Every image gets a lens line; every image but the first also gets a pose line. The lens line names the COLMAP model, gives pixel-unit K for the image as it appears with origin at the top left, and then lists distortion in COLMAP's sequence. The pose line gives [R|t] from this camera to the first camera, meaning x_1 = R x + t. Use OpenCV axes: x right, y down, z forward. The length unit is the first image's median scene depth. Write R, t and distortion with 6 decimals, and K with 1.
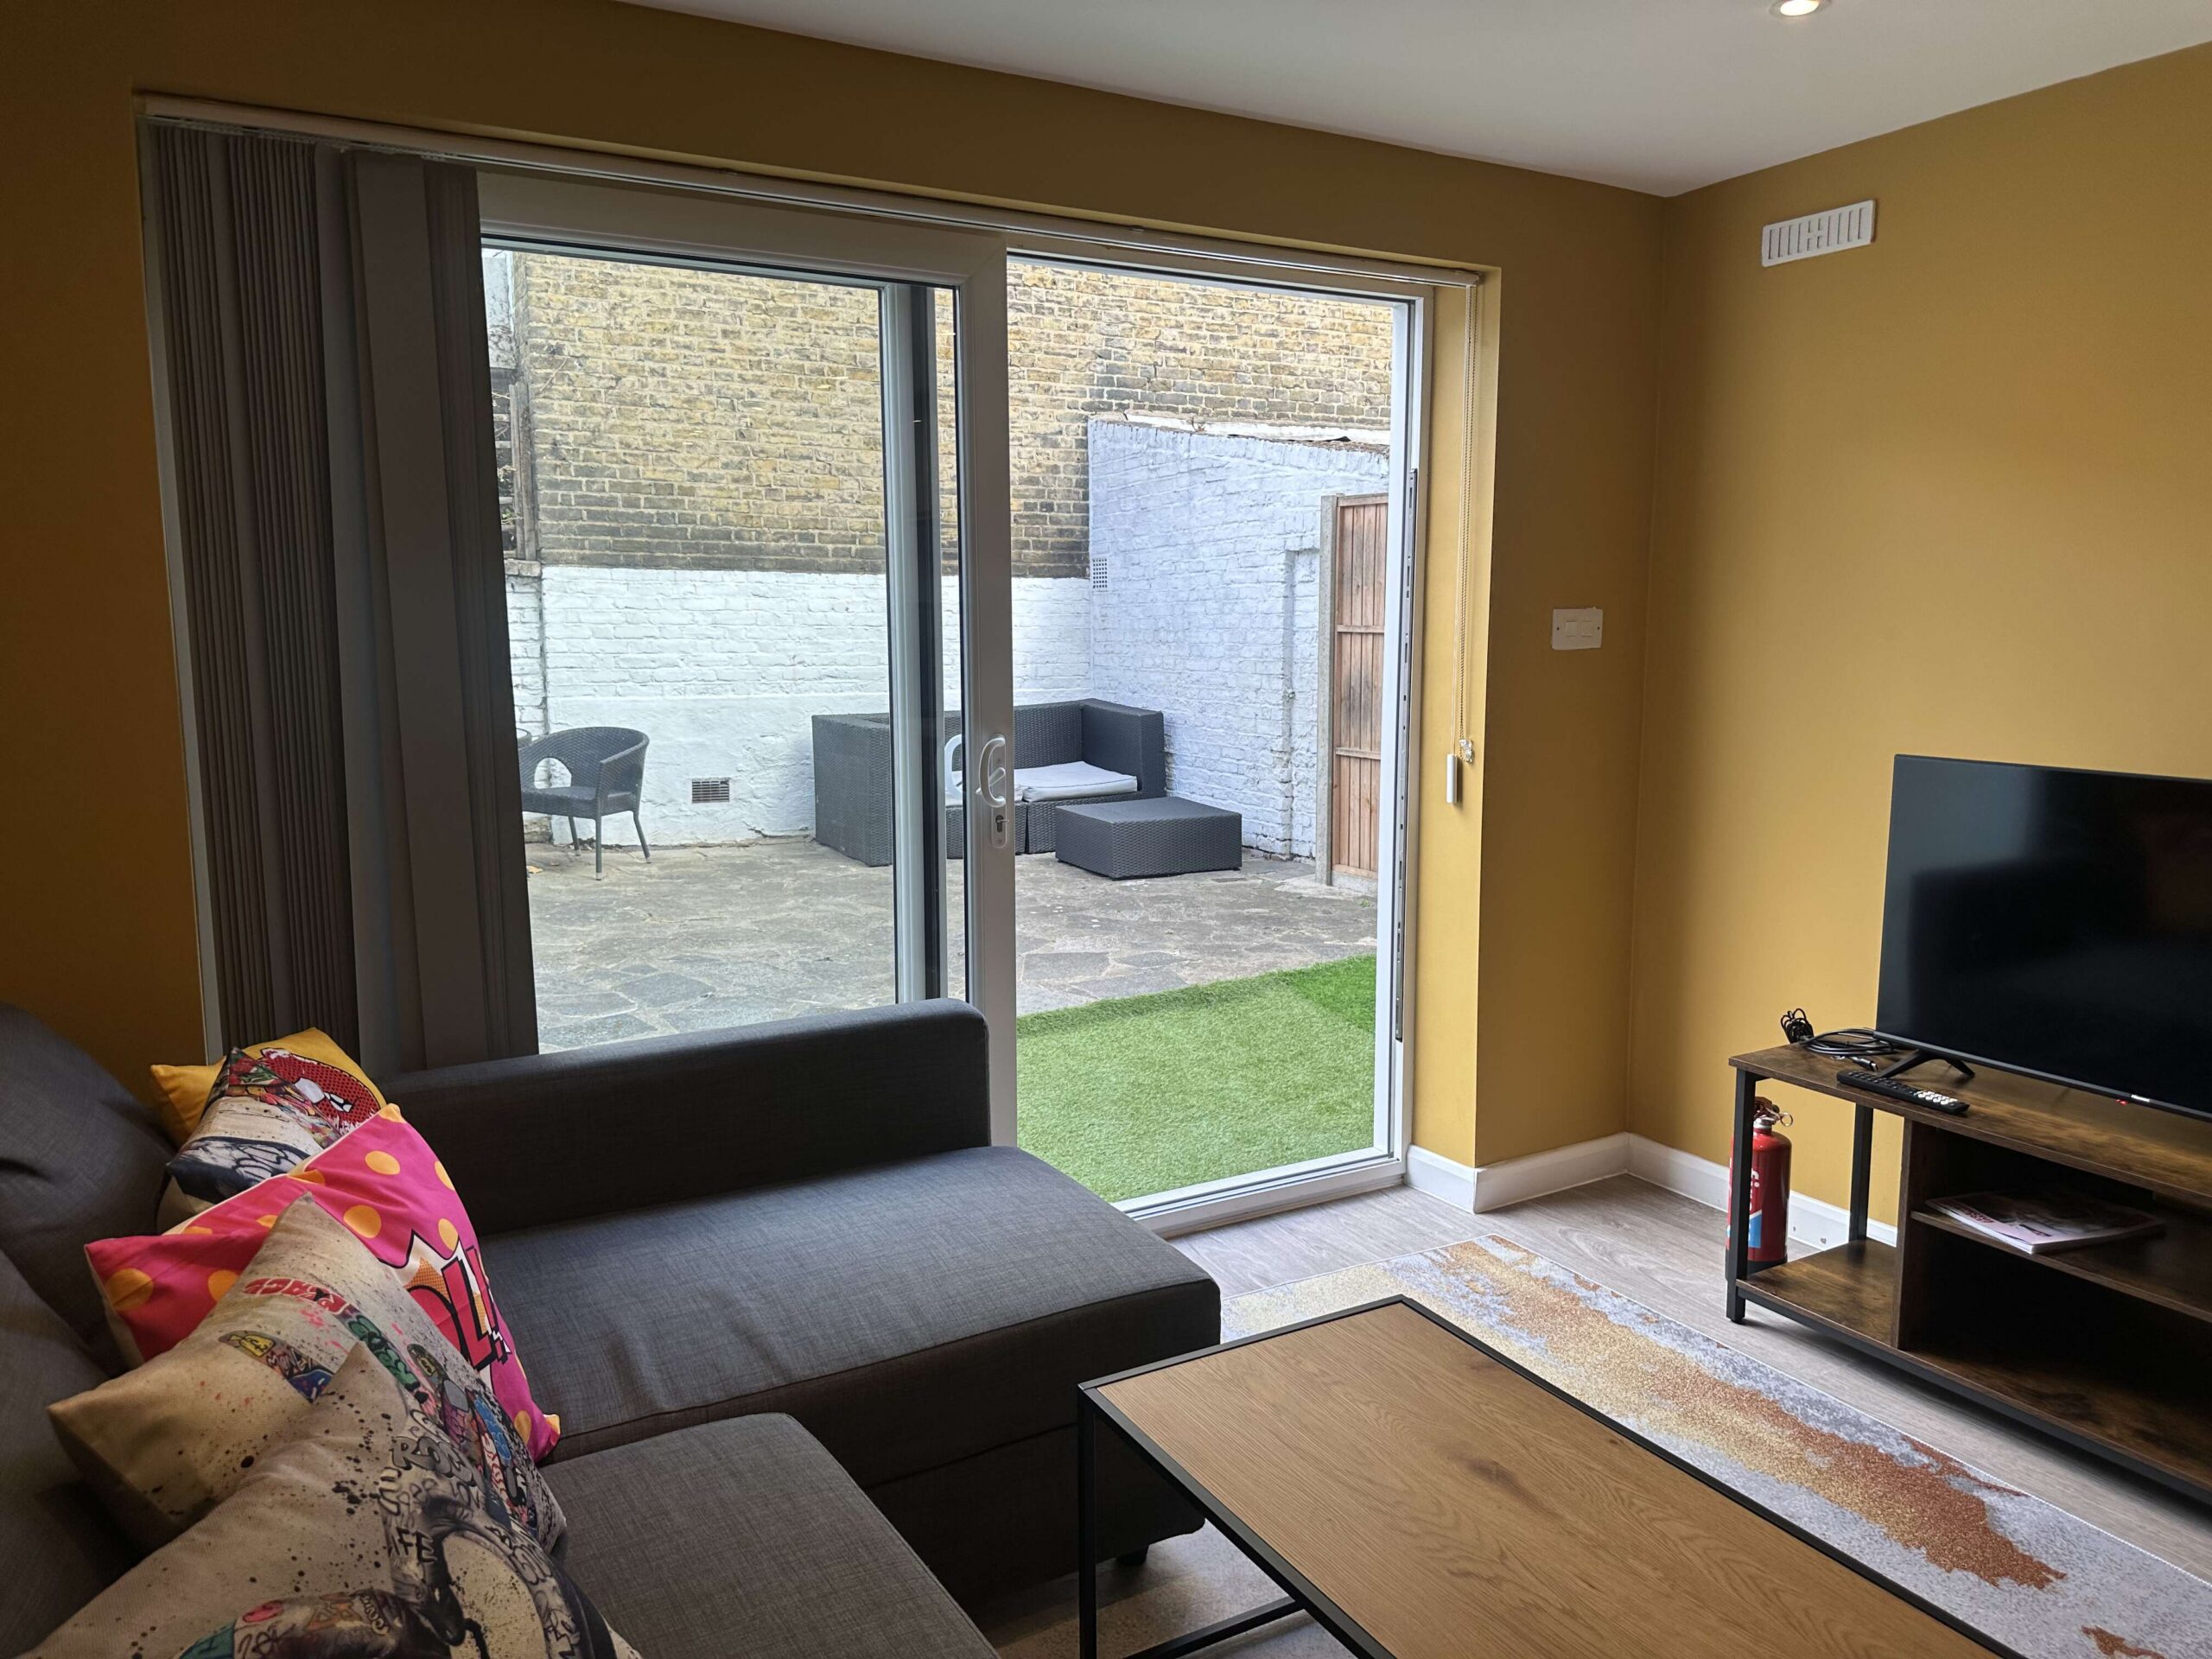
lens RADIAL K [[1562.9, 0, 1116.1], [0, 1562.9, 852.6], [0, 0, 1]] dist [0.051020, -0.053794]
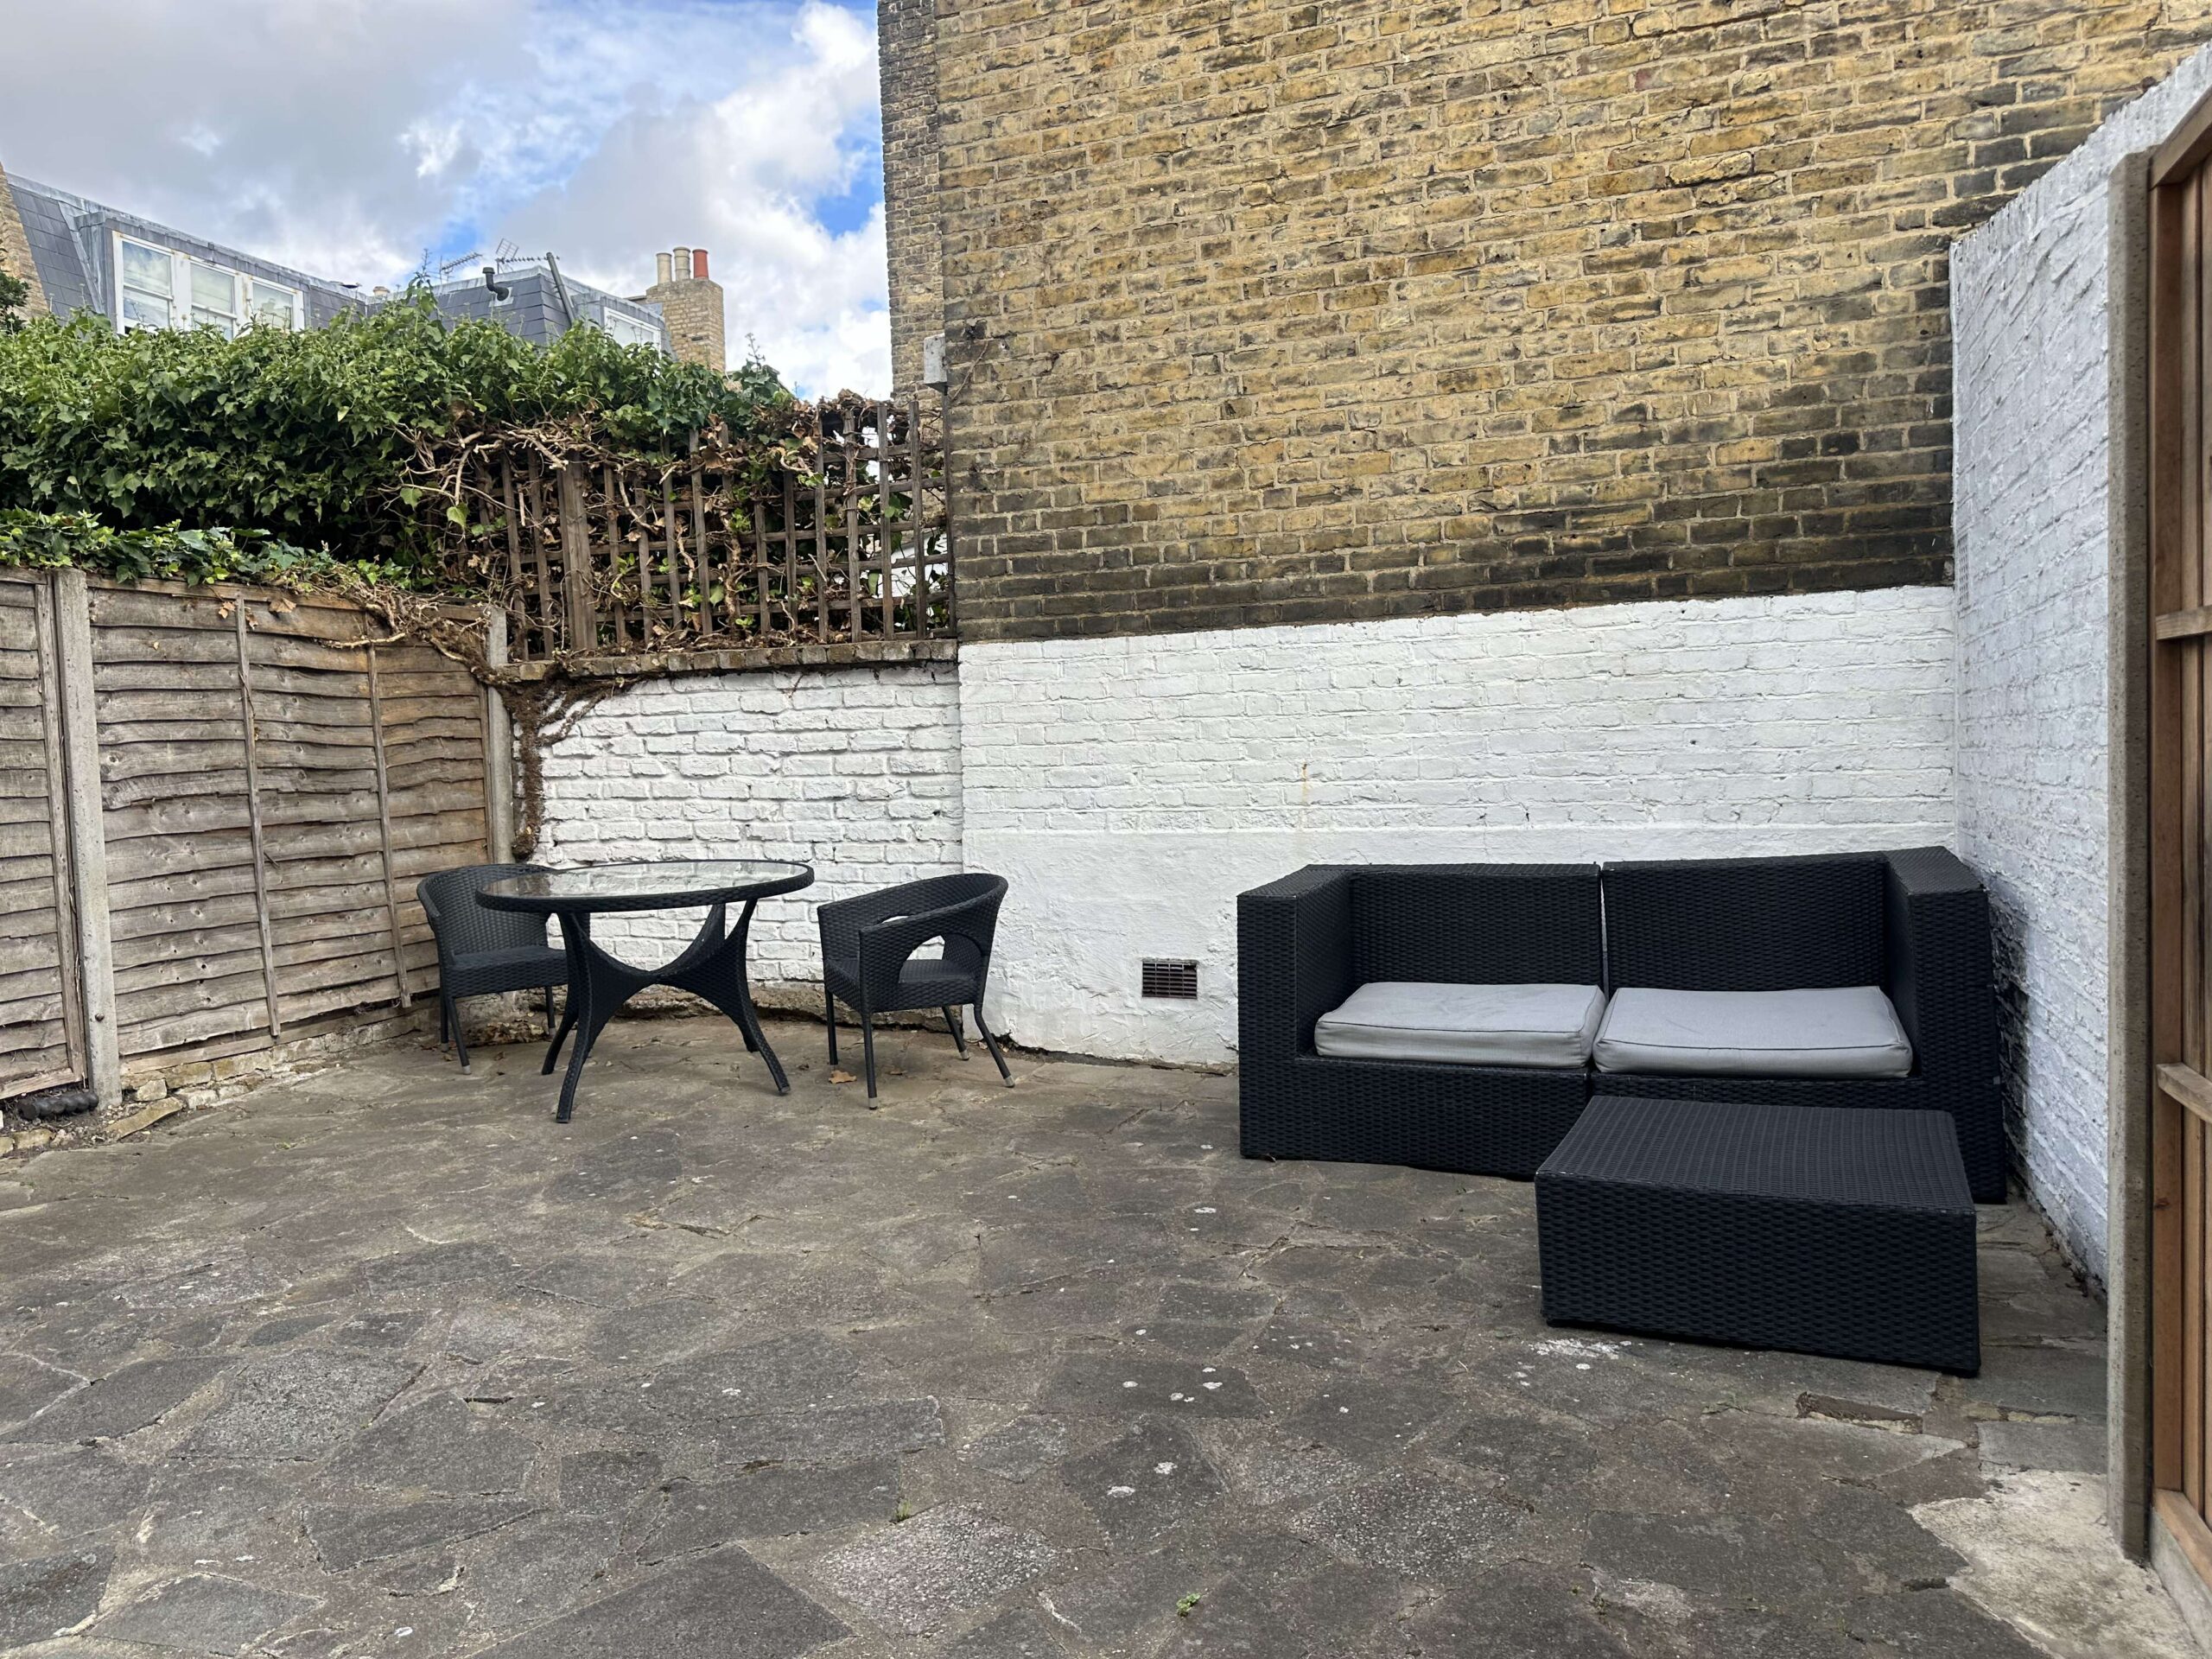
lens RADIAL K [[1562.9, 0, 1123.3], [0, 1562.9, 887.9], [0, 0, 1]] dist [0.051020, -0.053794]
pose [[0.639996, 0.038880, -0.767394, 0.215117], [-0.081421, 0.996528, -0.017416, -0.065048], [0.764052, 0.073628, 0.640940, 0.590620]]
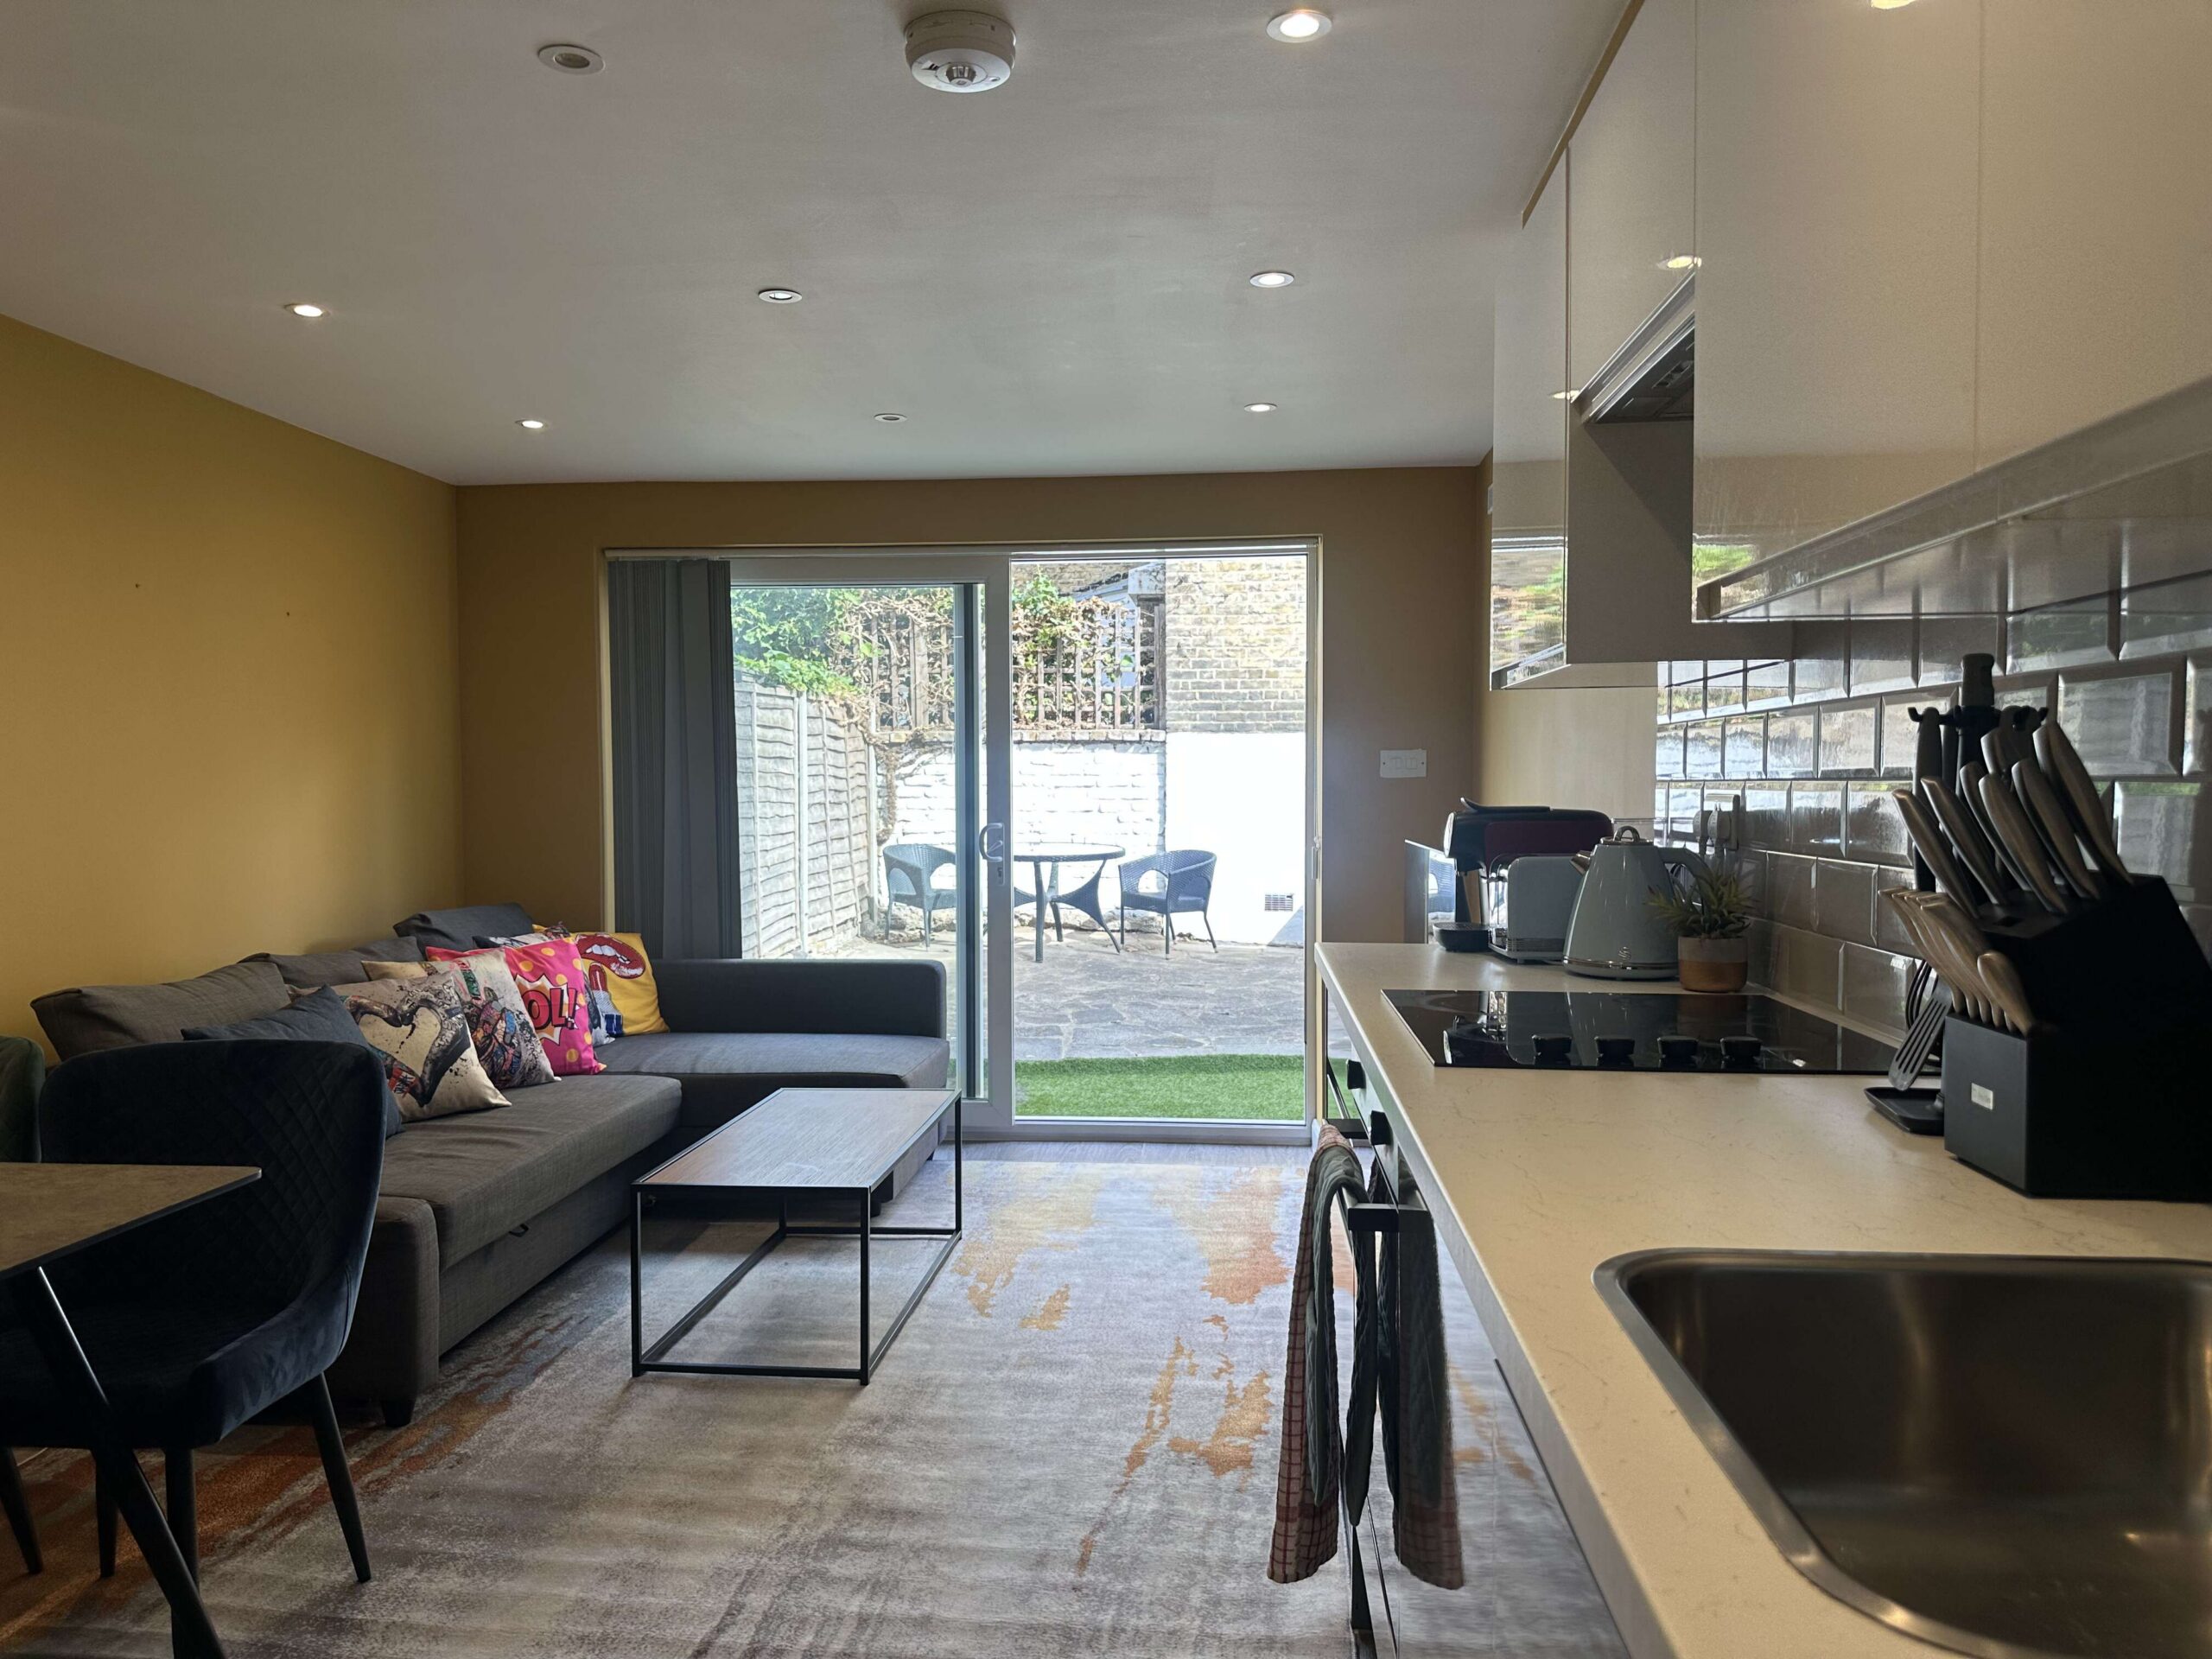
lens RADIAL K [[1562.9, 0, 1093.1], [0, 1562.9, 842.3], [0, 0, 1]] dist [0.051020, -0.053794]
pose [[0.817956, 0.011736, -0.575161, 0.354406], [-0.075125, 0.993409, -0.086568, 0.033453], [0.570354, 0.114017, 0.813447, -0.130771]]
